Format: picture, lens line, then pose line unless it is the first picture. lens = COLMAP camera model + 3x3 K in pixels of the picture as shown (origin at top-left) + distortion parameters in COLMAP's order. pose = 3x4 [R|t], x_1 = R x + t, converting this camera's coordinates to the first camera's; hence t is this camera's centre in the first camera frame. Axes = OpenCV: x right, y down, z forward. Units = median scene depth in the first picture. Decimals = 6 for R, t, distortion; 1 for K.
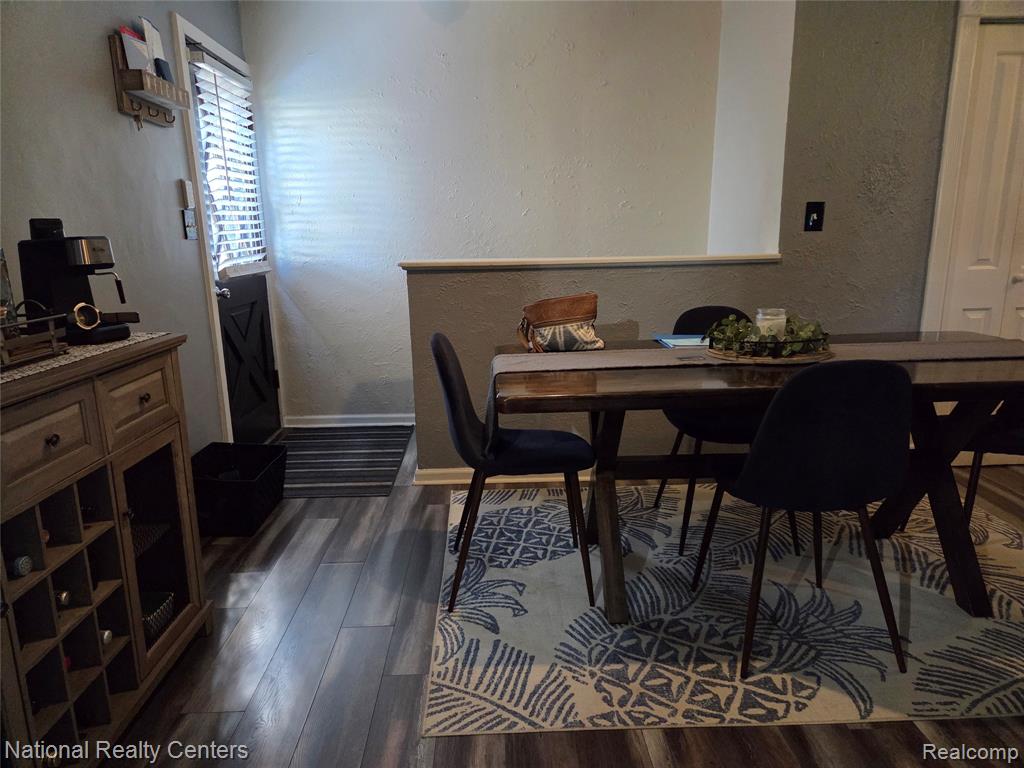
lens RADIAL K [[676.6, 0, 507.8], [0, 676.6, 388.4], [0, 0, 1]] dist [0.086465, -0.067320]
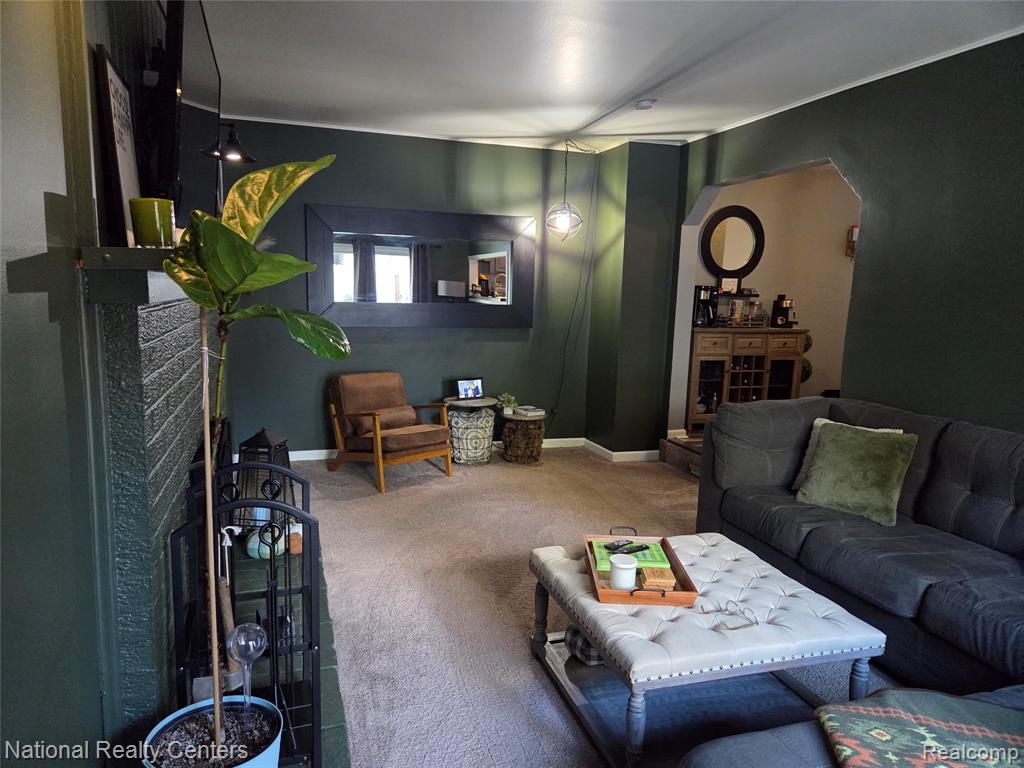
lens RADIAL K [[691.1, 0, 508.9], [0, 691.1, 386.9], [0, 0, 1]] dist [0.067668, -0.072885]
pose [[0.263611, 0.170890, -0.949371, 2.671502], [-0.241130, 0.964612, 0.106679, 0.195893], [0.934005, 0.200800, 0.295489, -1.428380]]
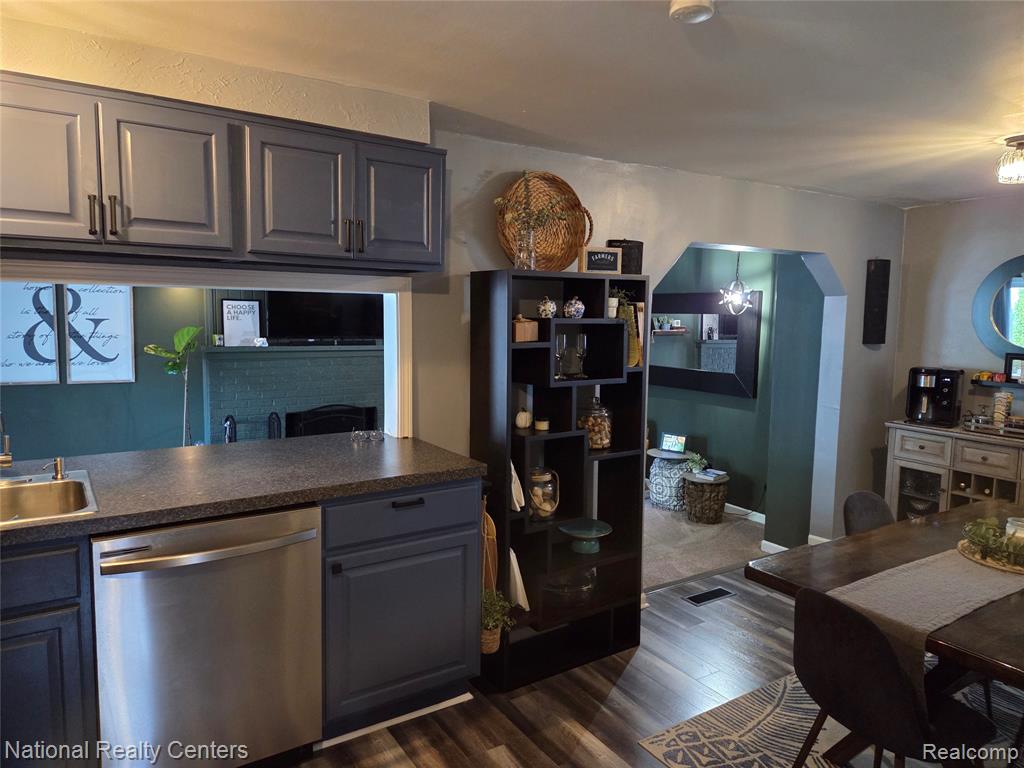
lens RADIAL K [[674.3, 0, 508.1], [0, 674.3, 374.9], [0, 0, 1]] dist [0.078317, -0.065575]
pose [[-0.856336, 0.052480, -0.513746, 2.169480], [-0.112572, 0.951930, 0.284881, -0.732778], [0.504000, 0.301787, -0.809264, 1.855870]]
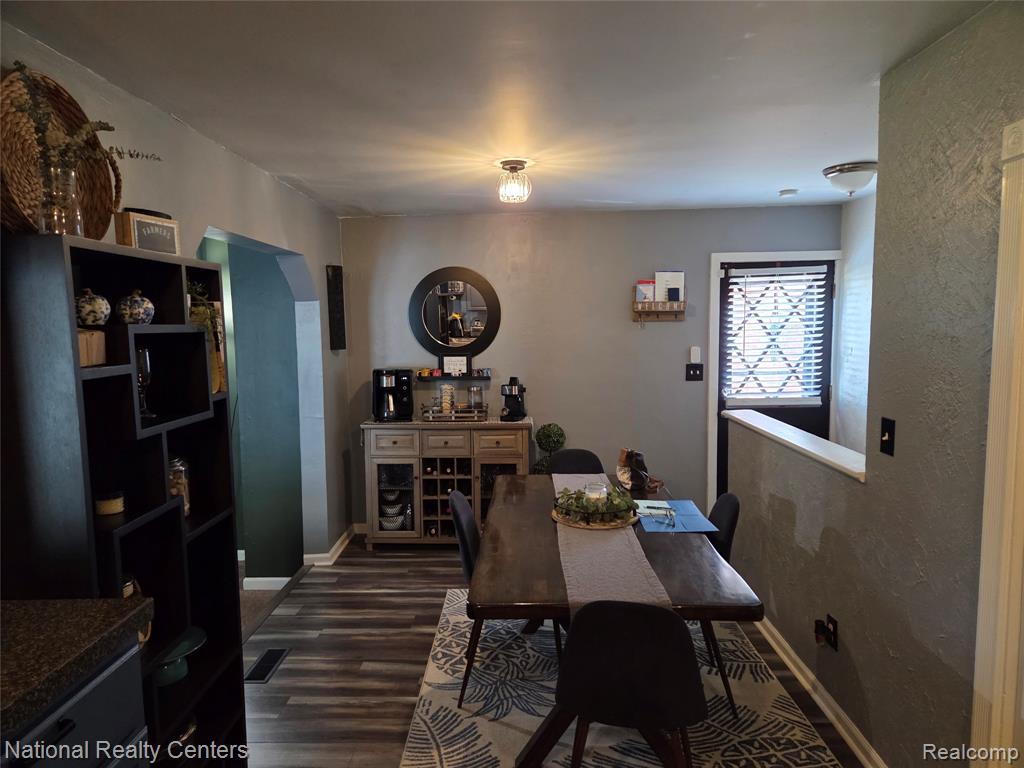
lens RADIAL K [[676.6, 0, 507.8], [0, 676.6, 388.4], [0, 0, 1]] dist [0.086465, -0.067320]
pose [[-0.050031, 0.110217, -0.992647, 2.210591], [-0.208624, 0.970814, 0.118308, -0.542782], [0.976715, 0.213009, -0.025577, 1.085316]]
